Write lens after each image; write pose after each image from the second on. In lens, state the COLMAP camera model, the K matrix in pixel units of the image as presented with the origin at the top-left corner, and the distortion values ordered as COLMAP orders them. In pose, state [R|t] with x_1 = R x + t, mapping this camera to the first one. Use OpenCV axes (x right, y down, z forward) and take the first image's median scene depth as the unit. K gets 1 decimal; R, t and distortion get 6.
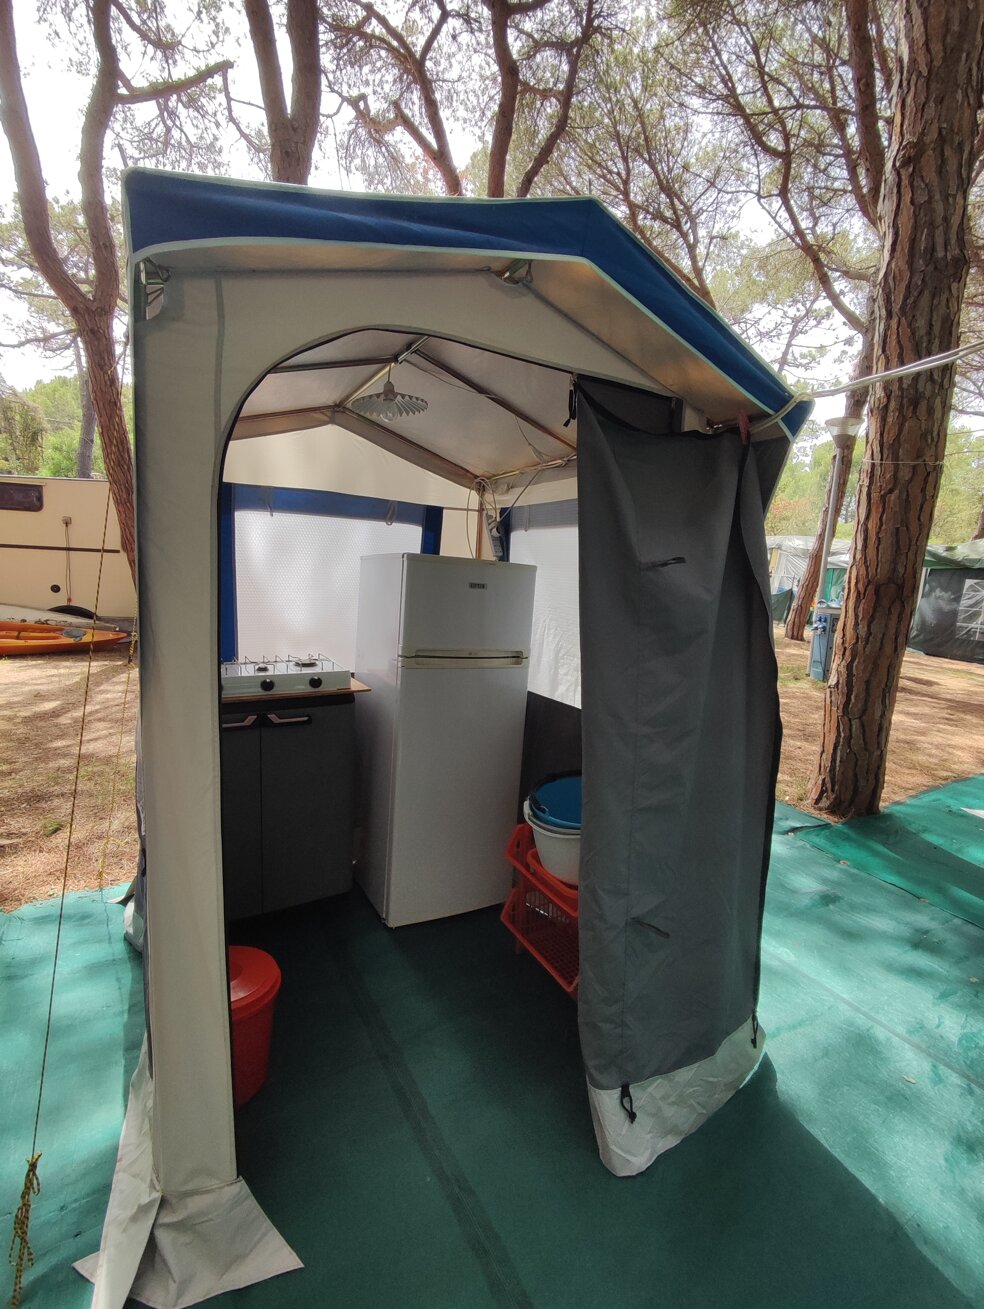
lens RADIAL K [[594.2, 0, 493.4], [0, 594.2, 654.1], [0, 0, 1]] dist [0.002359, 0.000247]
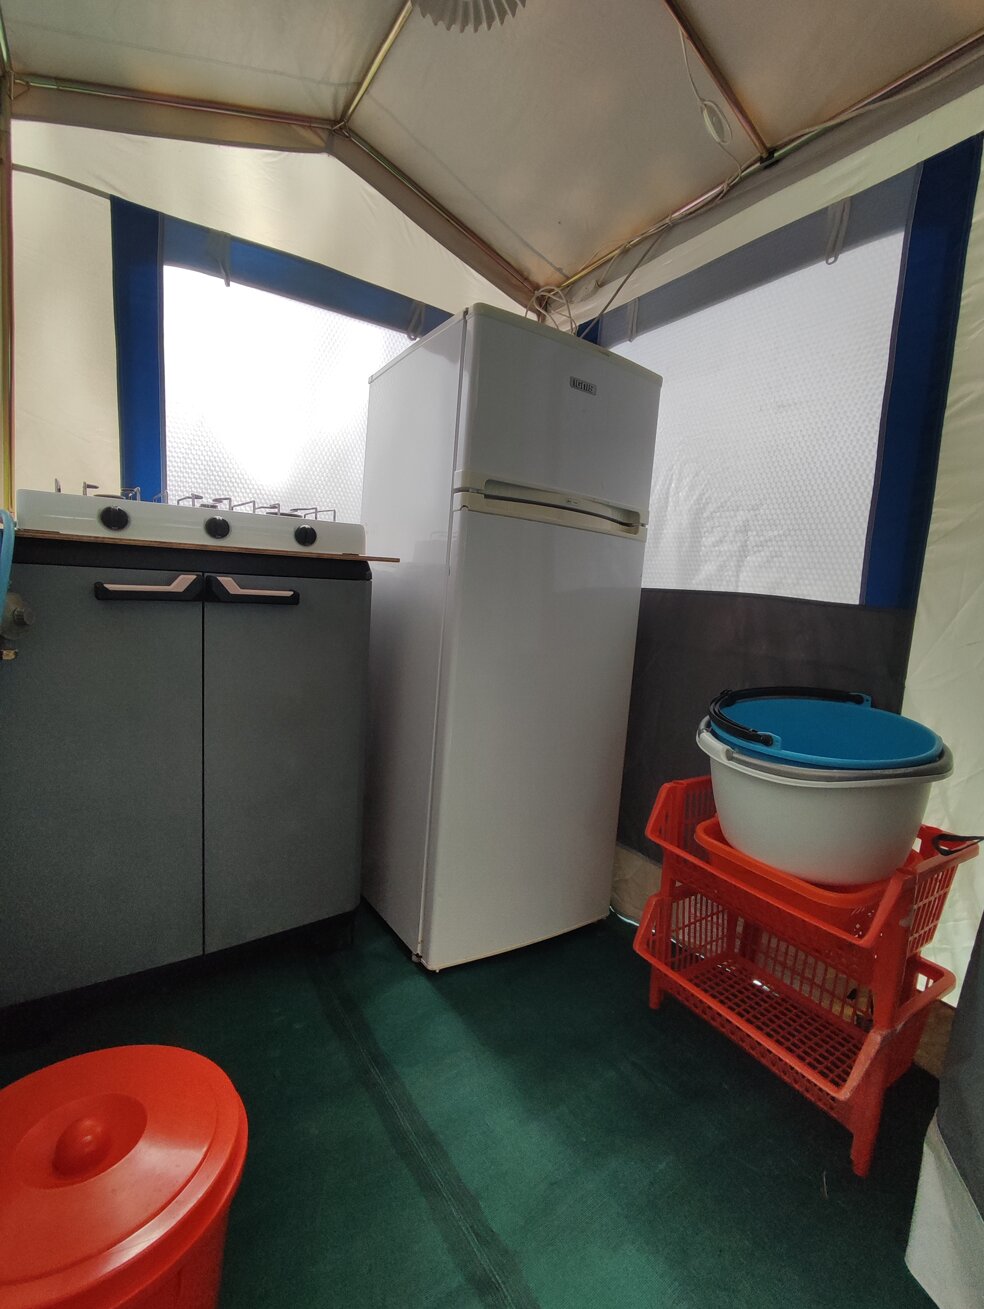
lens RADIAL K [[594.2, 0, 489.7], [0, 594.2, 653.4], [0, 0, 1]] dist [0.002359, 0.000247]
pose [[0.996575, 0.009172, 0.082181, -0.166447], [-0.007166, 0.999670, -0.024679, 0.168590], [-0.082381, 0.024006, 0.996312, 0.417367]]
